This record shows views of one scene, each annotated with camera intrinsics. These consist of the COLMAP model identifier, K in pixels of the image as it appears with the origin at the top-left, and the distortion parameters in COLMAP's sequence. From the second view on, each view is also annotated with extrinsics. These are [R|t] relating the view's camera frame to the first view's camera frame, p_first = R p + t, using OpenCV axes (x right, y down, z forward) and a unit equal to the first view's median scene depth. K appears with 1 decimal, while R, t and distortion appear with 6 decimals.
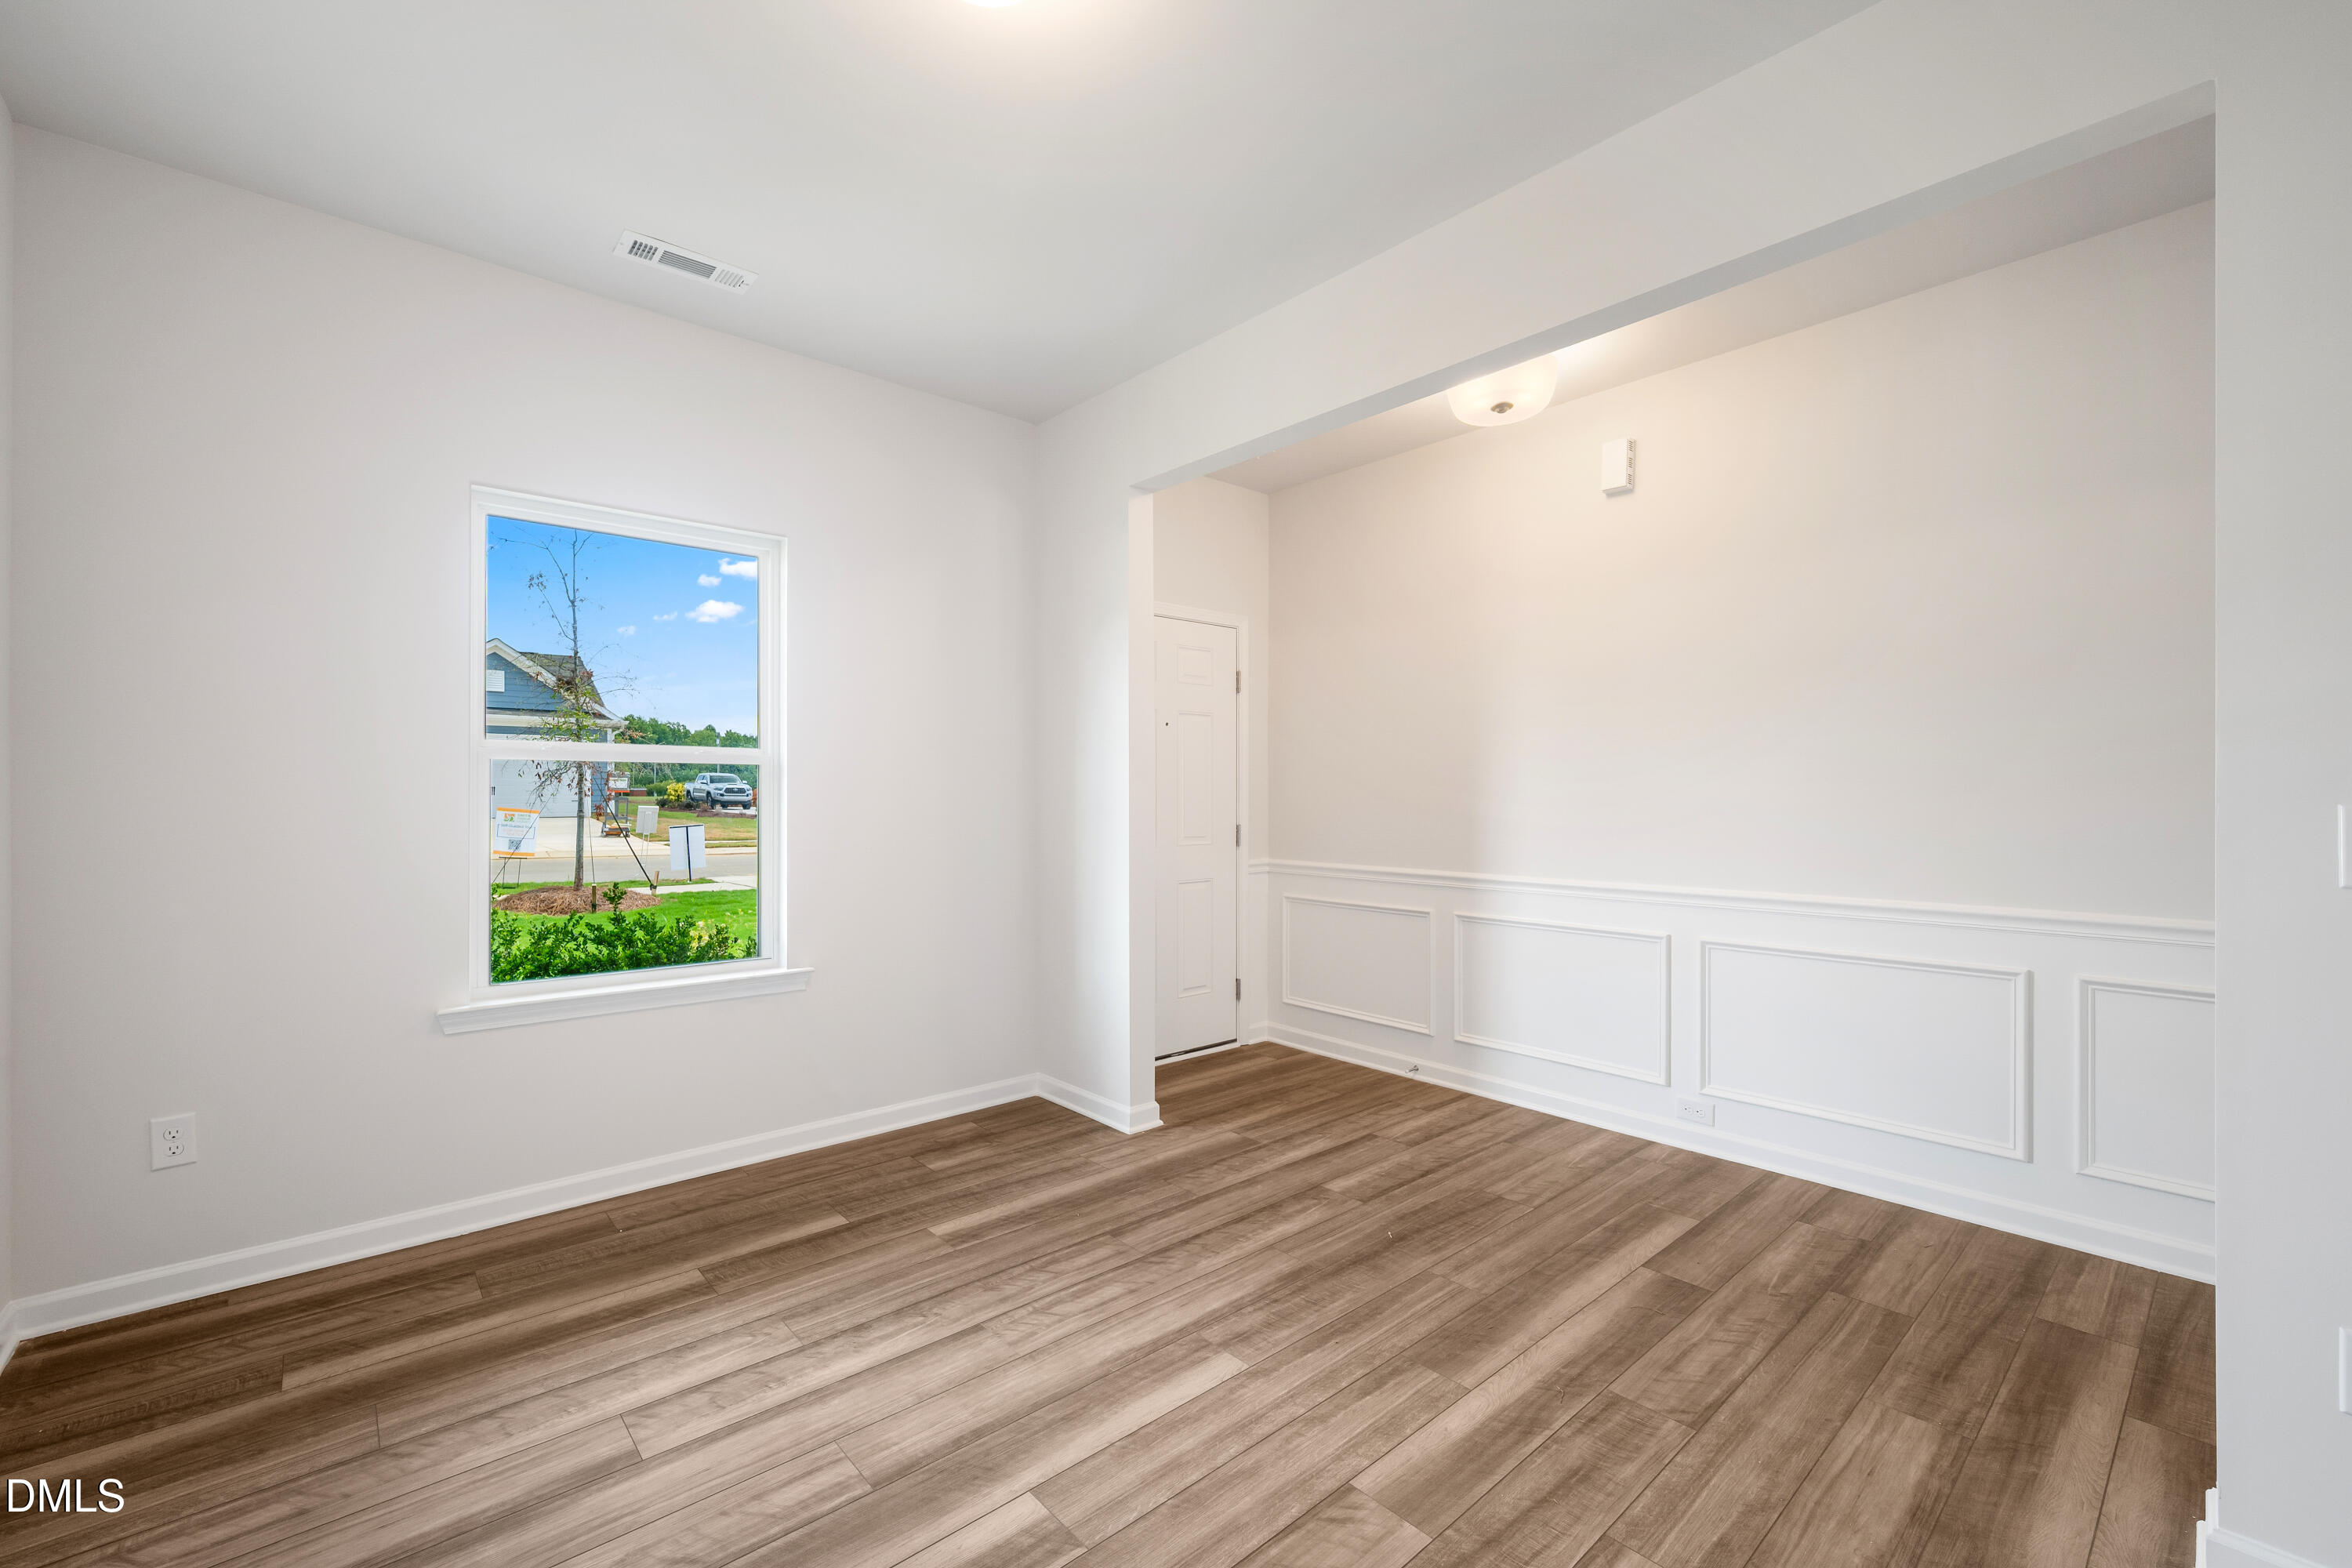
lens RADIAL K [[992.8, 0, 1164.0], [0, 992.8, 793.3], [0, 0, 1]] dist [-0.002362, -0.000049]
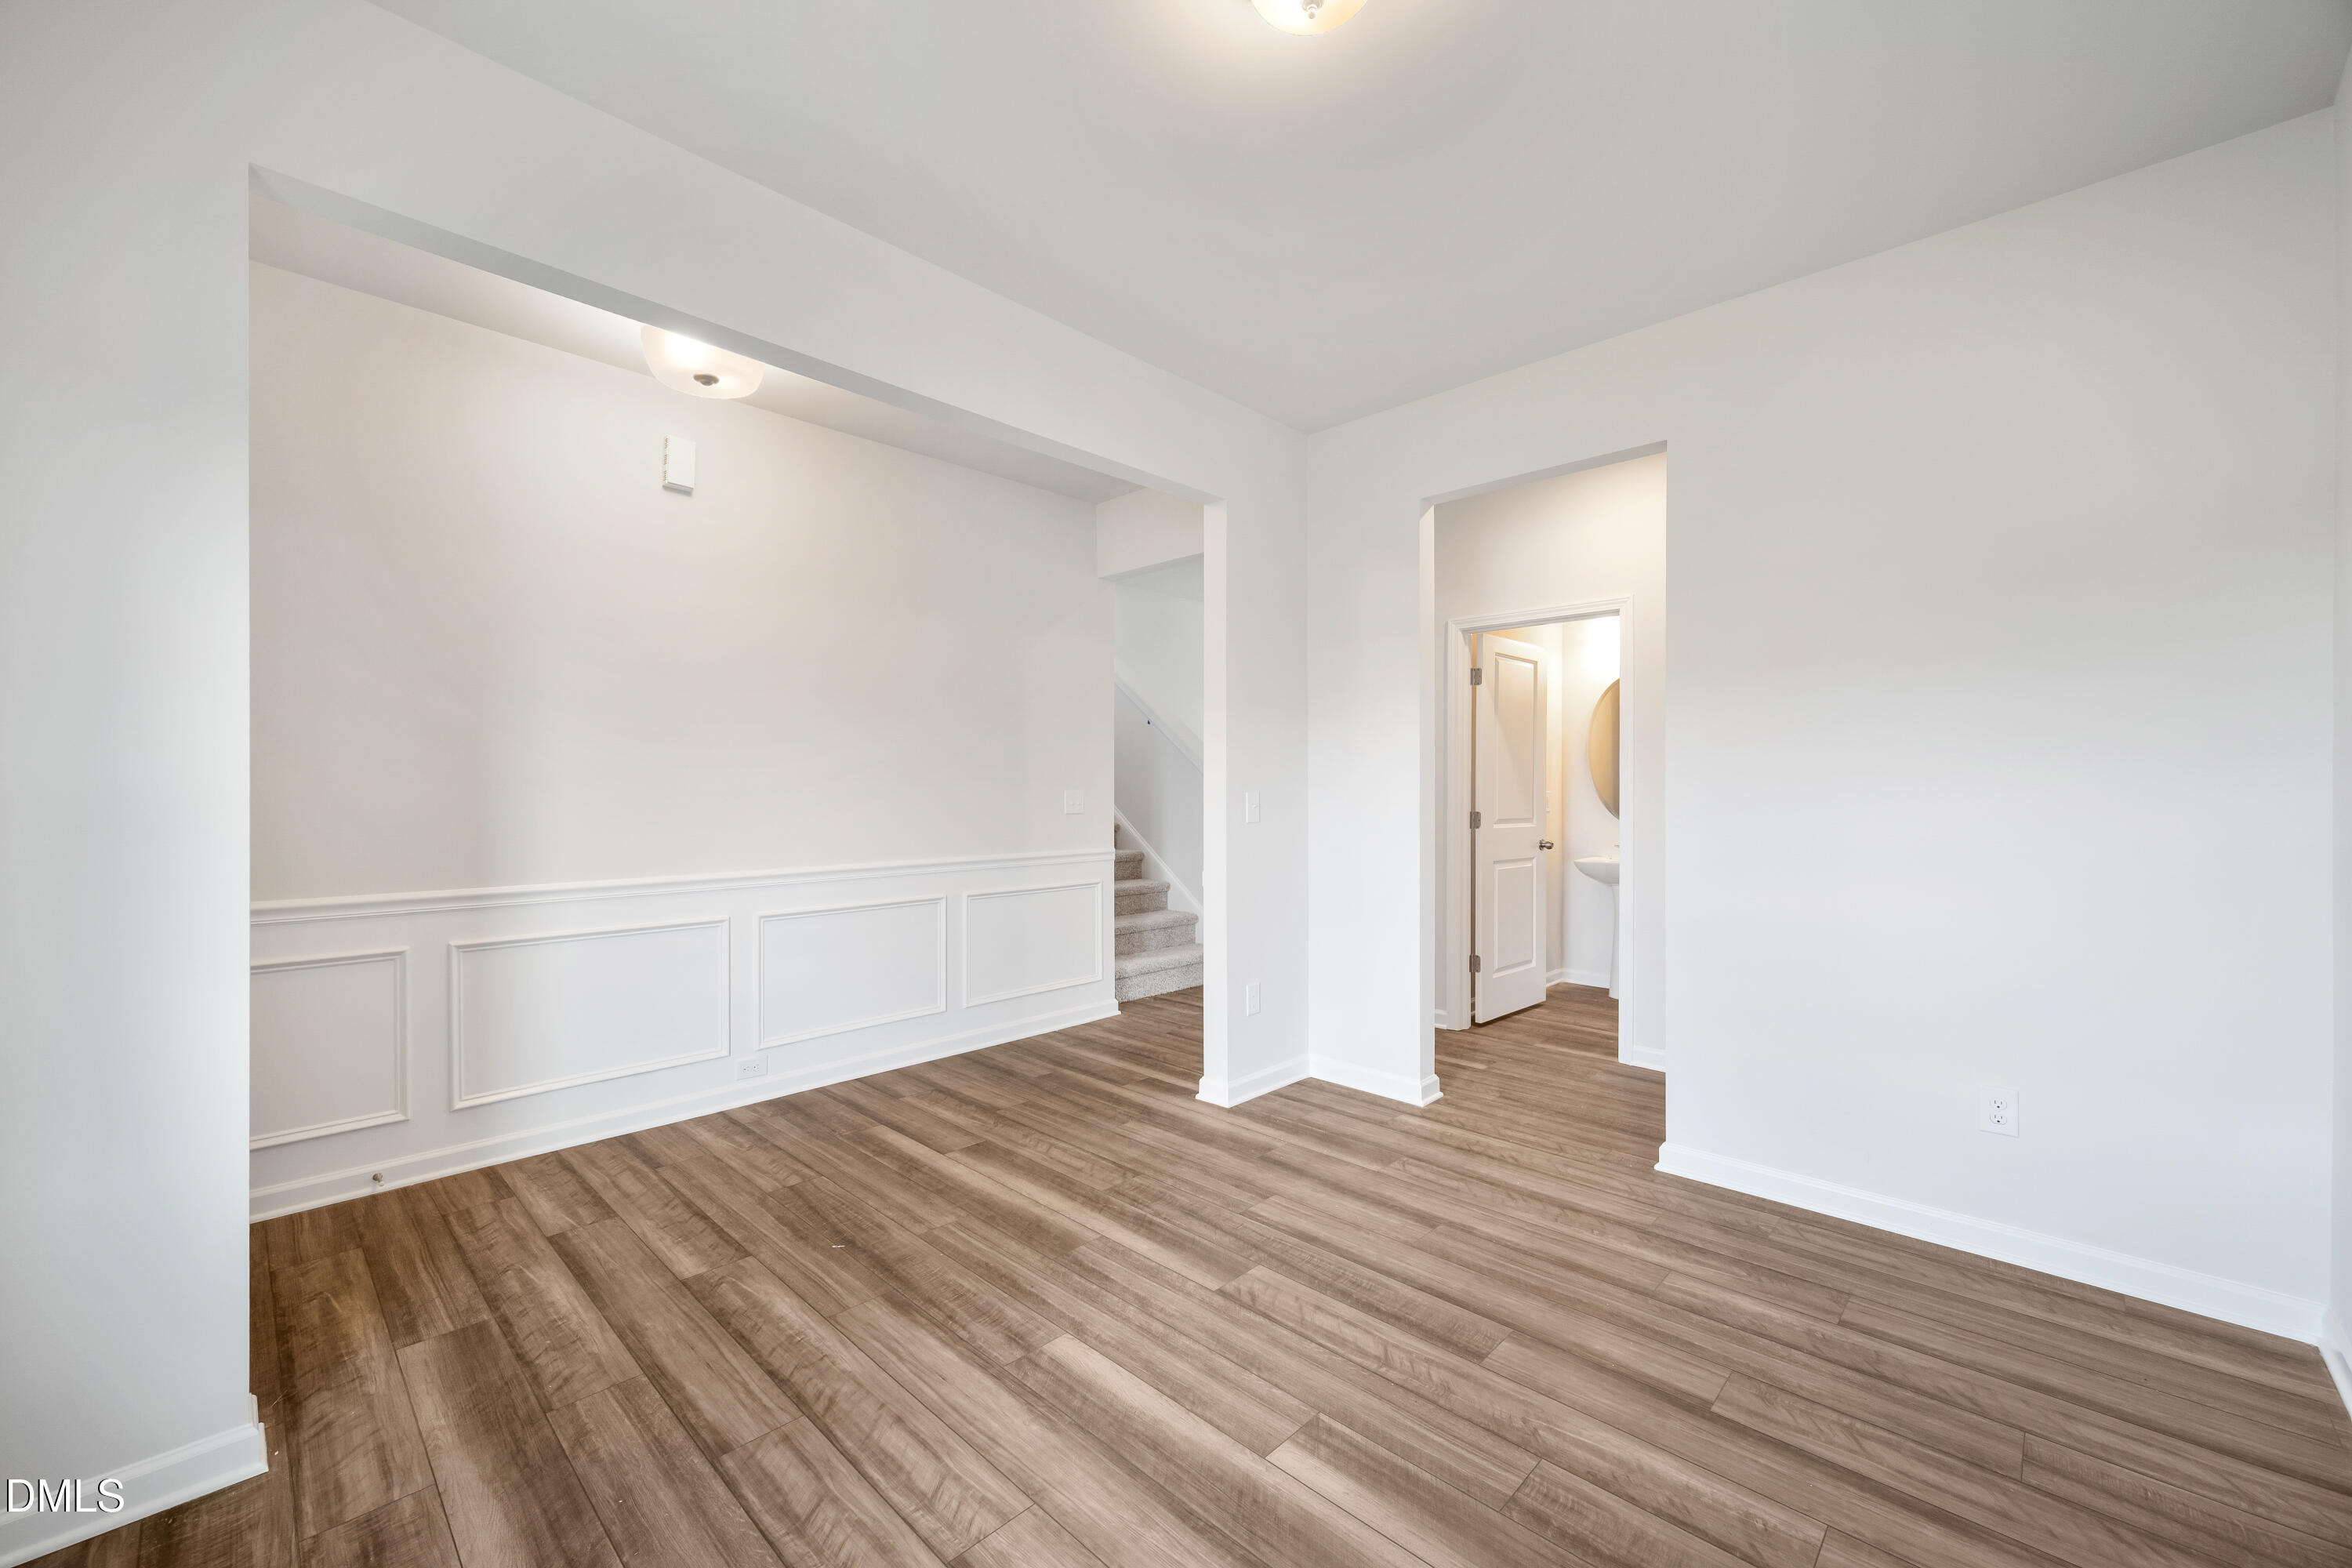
lens RADIAL K [[965.6, 0, 1163.2], [0, 965.6, 783.3], [0, 0, 1]] dist [-0.000737, -0.000352]
pose [[-0.104527, 0.002966, 0.994518, -0.737275], [-0.000027, 0.999996, -0.002985, -0.000106], [-0.994522, -0.000339, -0.104526, 0.788317]]
